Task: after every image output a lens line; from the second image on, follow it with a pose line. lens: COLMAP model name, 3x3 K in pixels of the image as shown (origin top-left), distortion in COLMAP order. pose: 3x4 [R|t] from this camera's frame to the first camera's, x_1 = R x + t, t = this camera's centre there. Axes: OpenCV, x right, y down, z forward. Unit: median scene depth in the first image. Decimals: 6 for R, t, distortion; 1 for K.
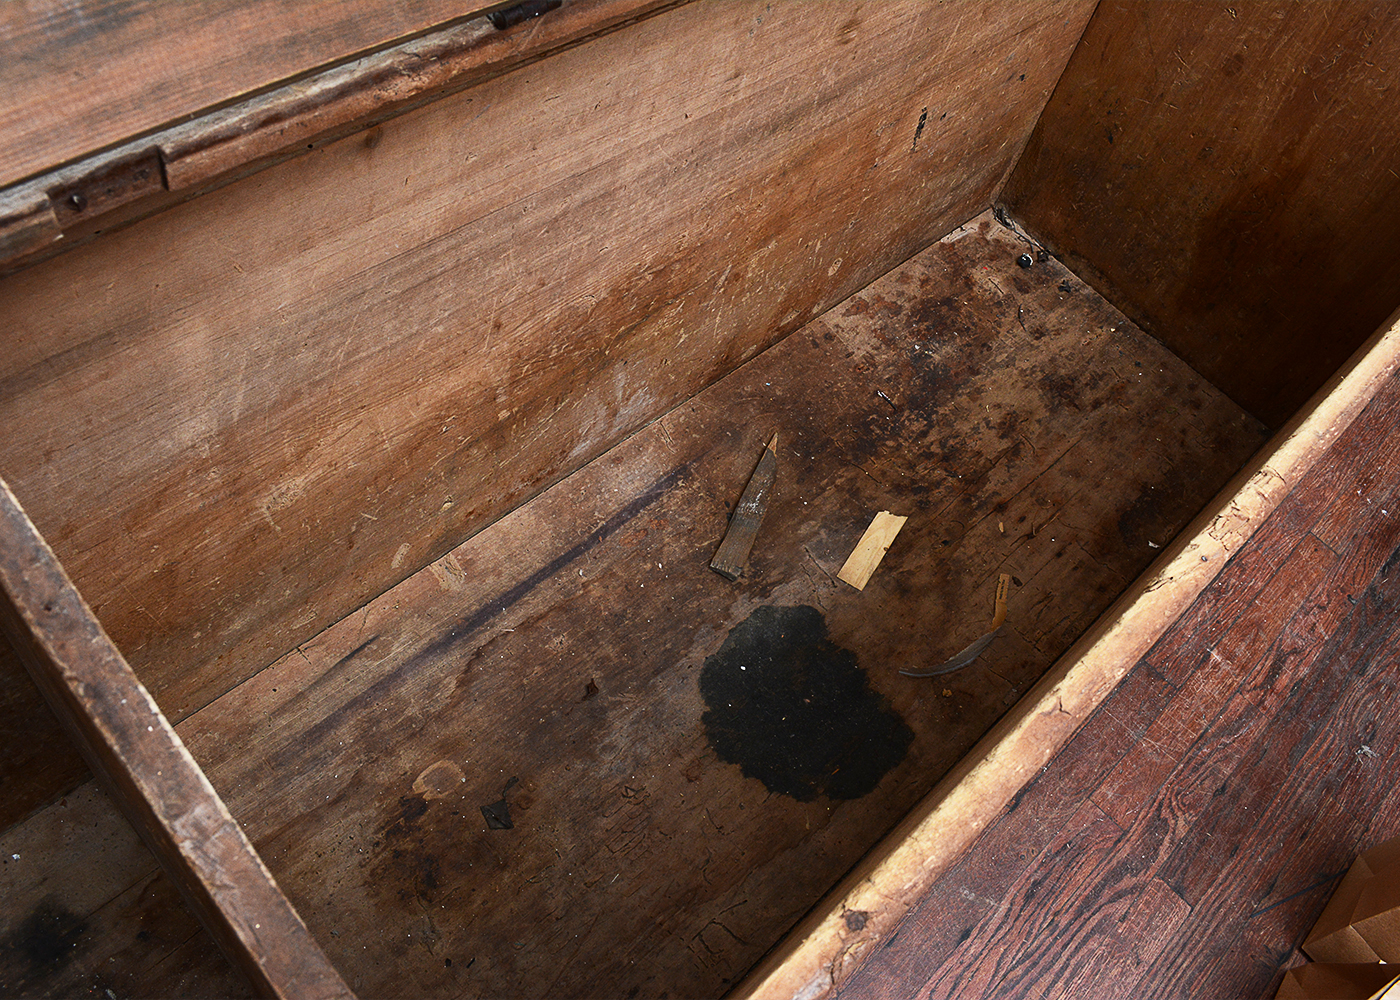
lens RADIAL K [[1176.2, 0, 699.2], [0, 1176.2, 491.8], [0, 0, 1]] dist [-0.086968, 0.015117]
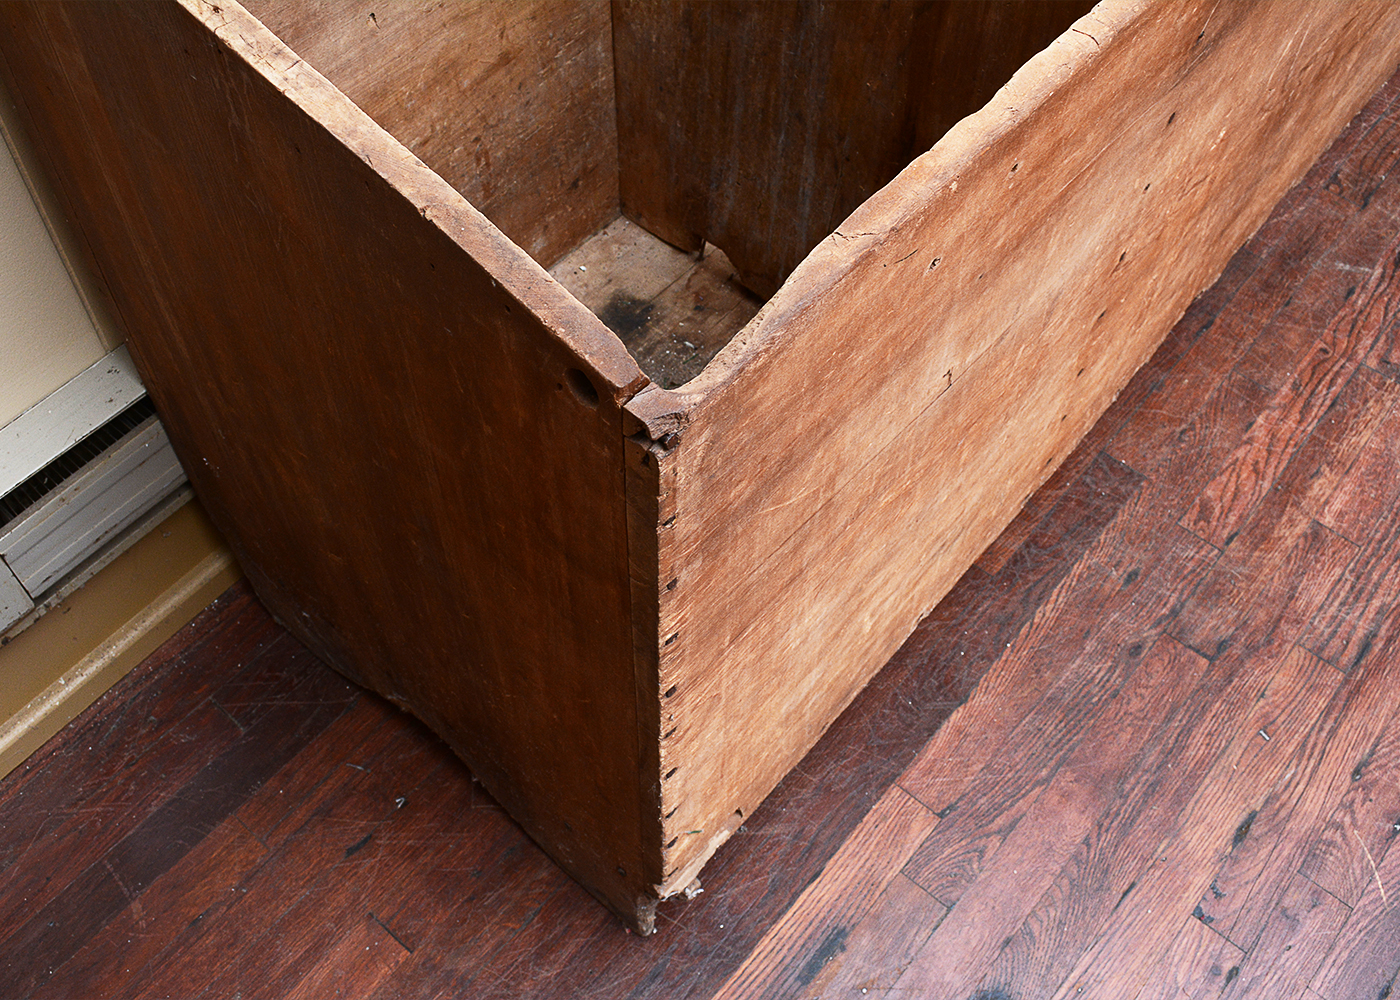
lens RADIAL K [[1401.1, 0, 698.8], [0, 1401.1, 488.7], [0, 0, 1]] dist [-0.065730, 0.000000]
pose [[0.979486, -0.184455, -0.081141, -0.341647], [0.183266, 0.982819, -0.021933, 0.520602], [0.083793, 0.006613, 0.996461, -0.419200]]
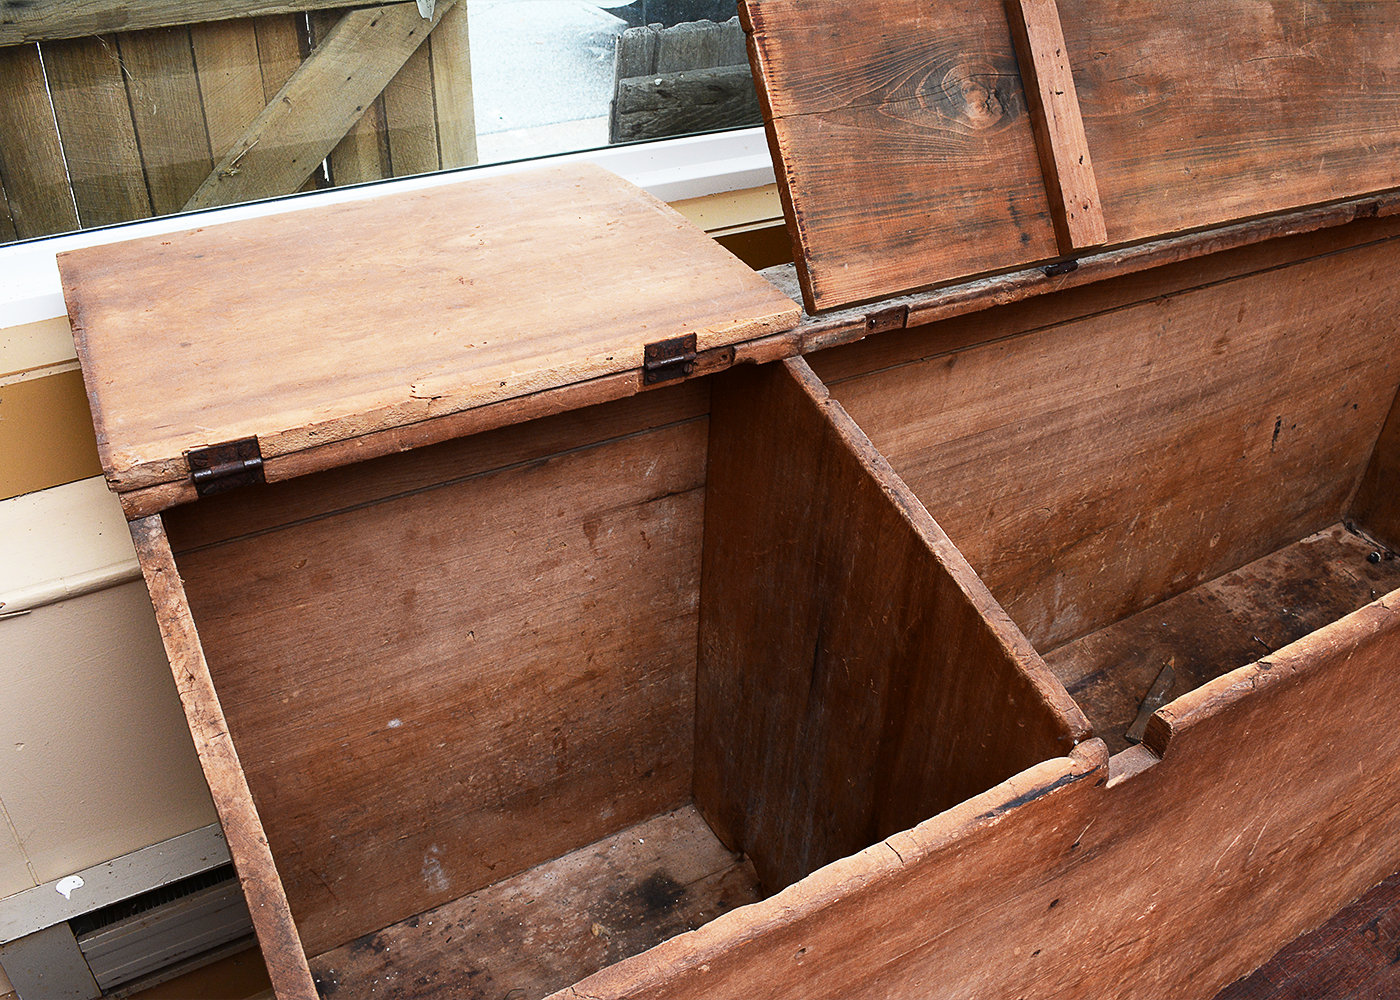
lens RADIAL K [[1176.2, 0, 701.5], [0, 1176.2, 493.6], [0, 0, 1]] dist [-0.086968, 0.015117]
pose [[0.959090, 0.002506, -0.283092, -0.088795], [-0.112355, 0.921209, -0.372492, 0.392046], [0.259853, 0.389060, 0.883803, -0.409922]]
